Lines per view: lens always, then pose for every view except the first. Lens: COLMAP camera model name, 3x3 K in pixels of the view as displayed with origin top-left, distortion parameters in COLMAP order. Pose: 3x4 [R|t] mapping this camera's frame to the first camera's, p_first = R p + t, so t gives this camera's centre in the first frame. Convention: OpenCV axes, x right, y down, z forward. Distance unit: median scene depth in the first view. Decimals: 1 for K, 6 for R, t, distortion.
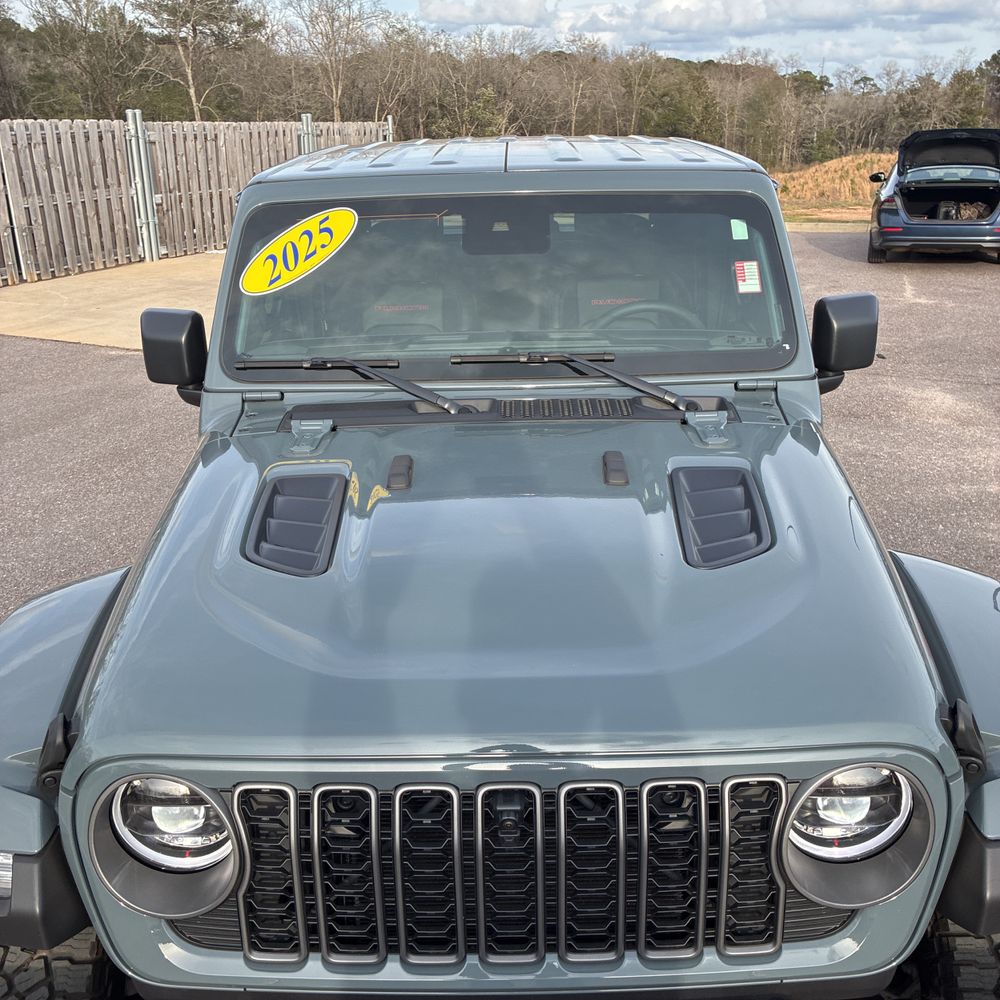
lens RADIAL K [[1011.6, 0, 512.7], [0, 1011.6, 483.7], [0, 0, 1]] dist [0.022763, 0.000000]
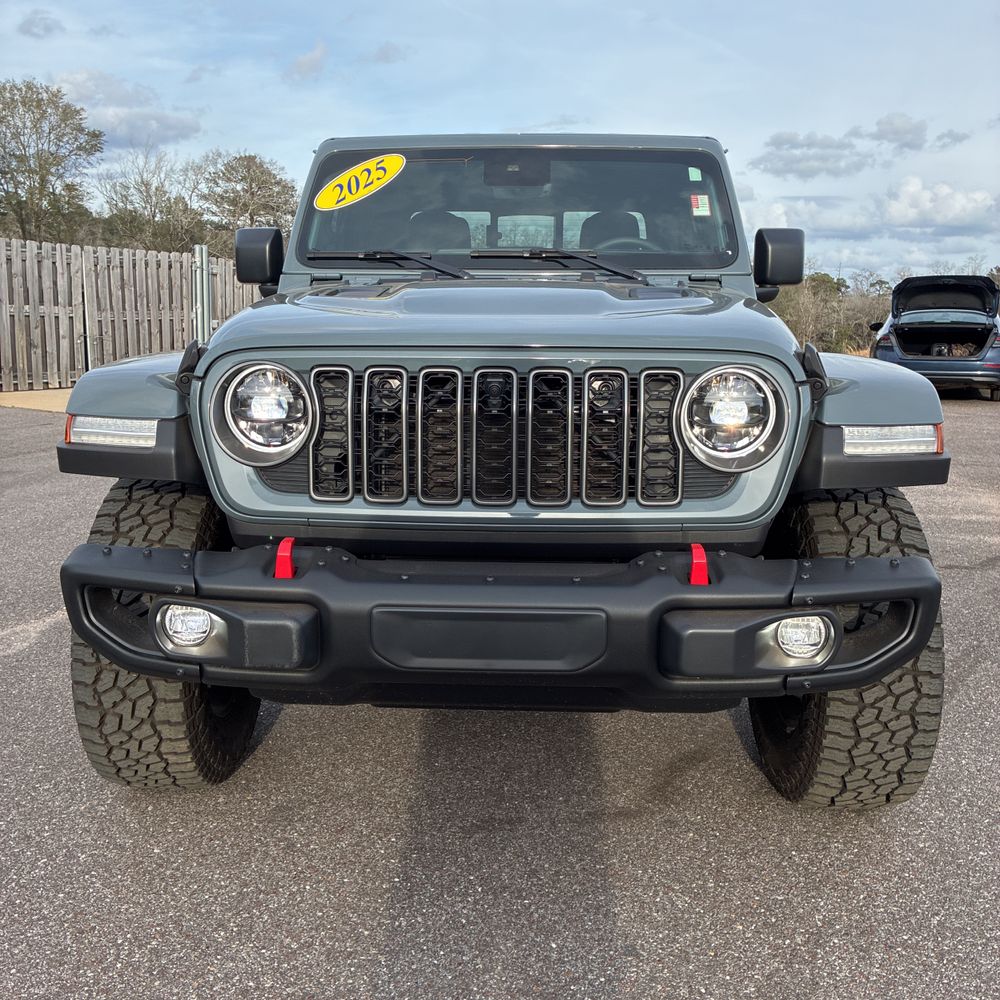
lens RADIAL K [[1011.6, 0, 498.1], [0, 1011.6, 490.6], [0, 0, 1]] dist [0.022763, 0.000000]
pose [[0.998684, 0.034091, -0.038306, 0.007019], [-0.040108, 0.984754, -0.169266, 0.080658], [0.031951, 0.170580, 0.984826, -0.048075]]
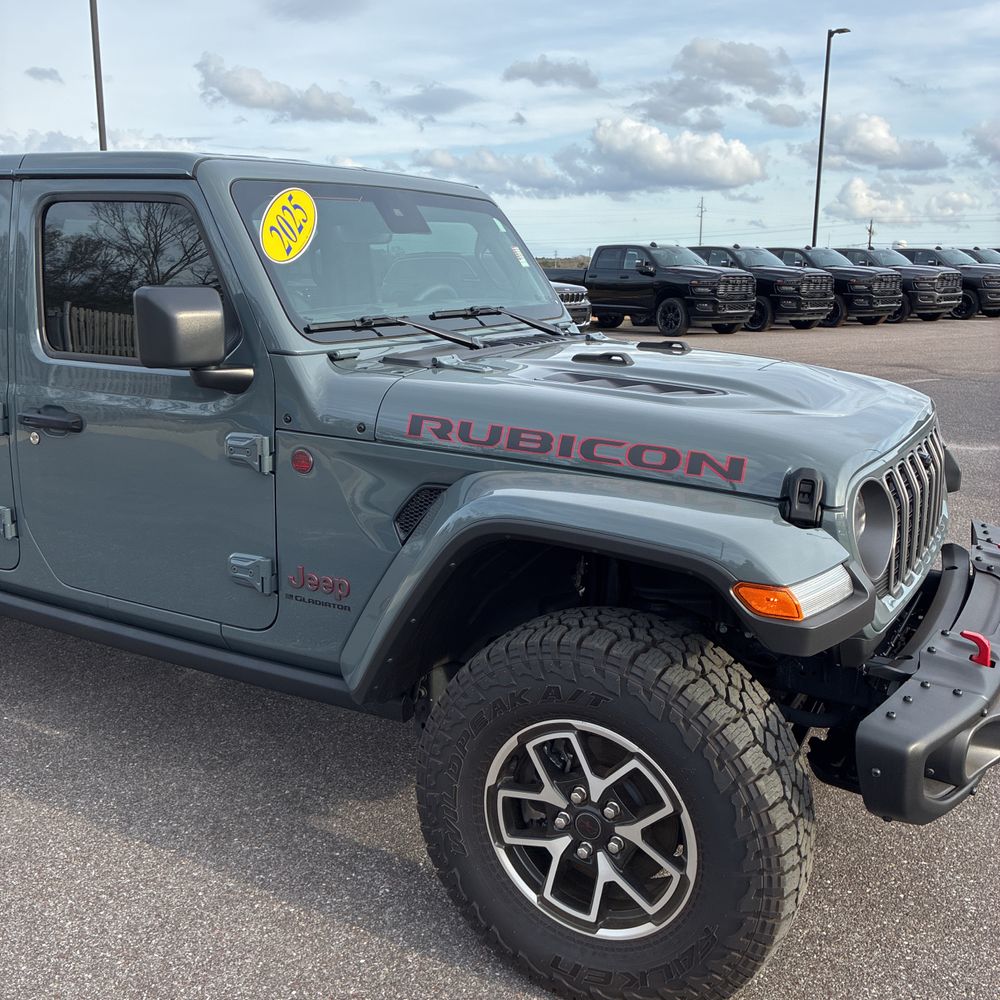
lens RADIAL K [[1011.6, 0, 487.7], [0, 1011.6, 499.7], [0, 0, 1]] dist [0.022763, 0.000000]
pose [[0.515717, -0.178214, 0.838019, -0.212184], [0.284993, 0.958110, 0.028368, 0.013236], [-0.807970, 0.224200, 0.544903, 0.072882]]
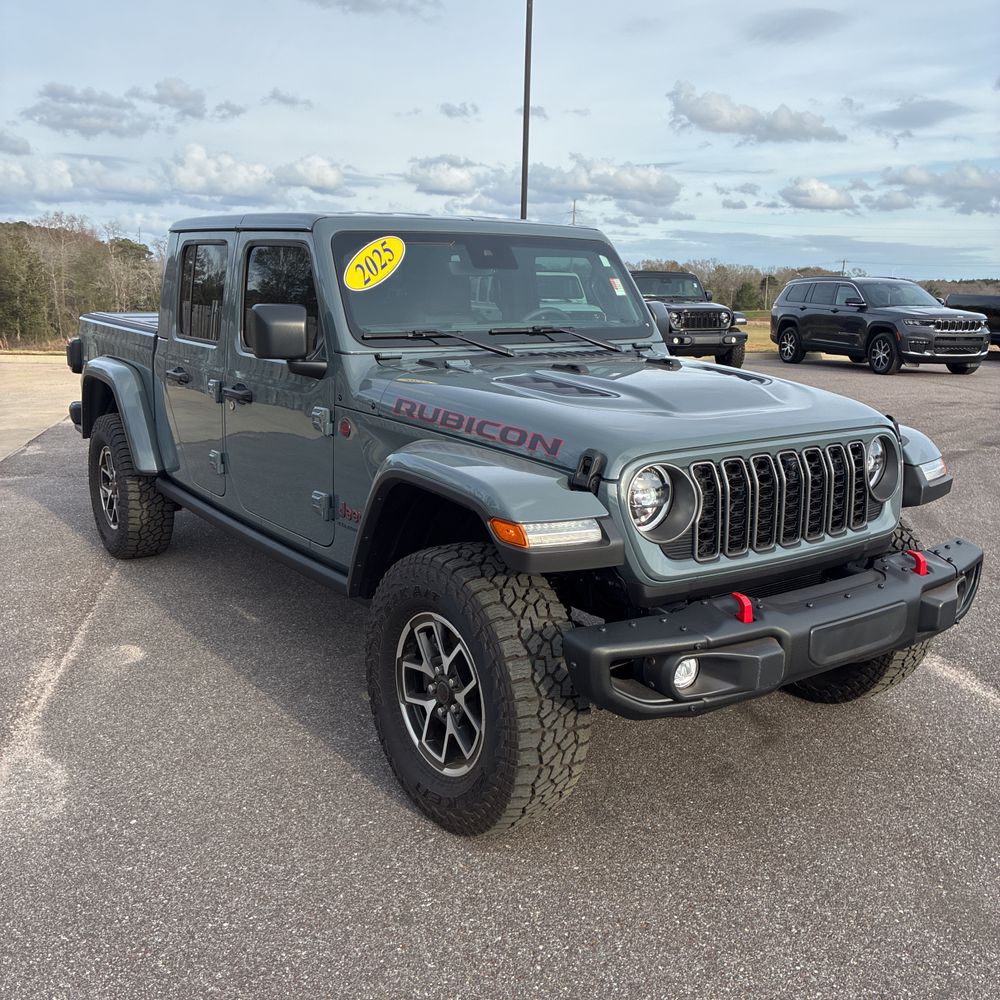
lens RADIAL K [[1011.6, 0, 509.4], [0, 1011.6, 499.2], [0, 0, 1]] dist [0.022763, 0.000000]
pose [[0.813328, -0.094416, 0.574093, -0.191277], [0.172794, 0.981421, -0.083394, 0.052636], [-0.555554, 0.167026, 0.814532, -0.045405]]
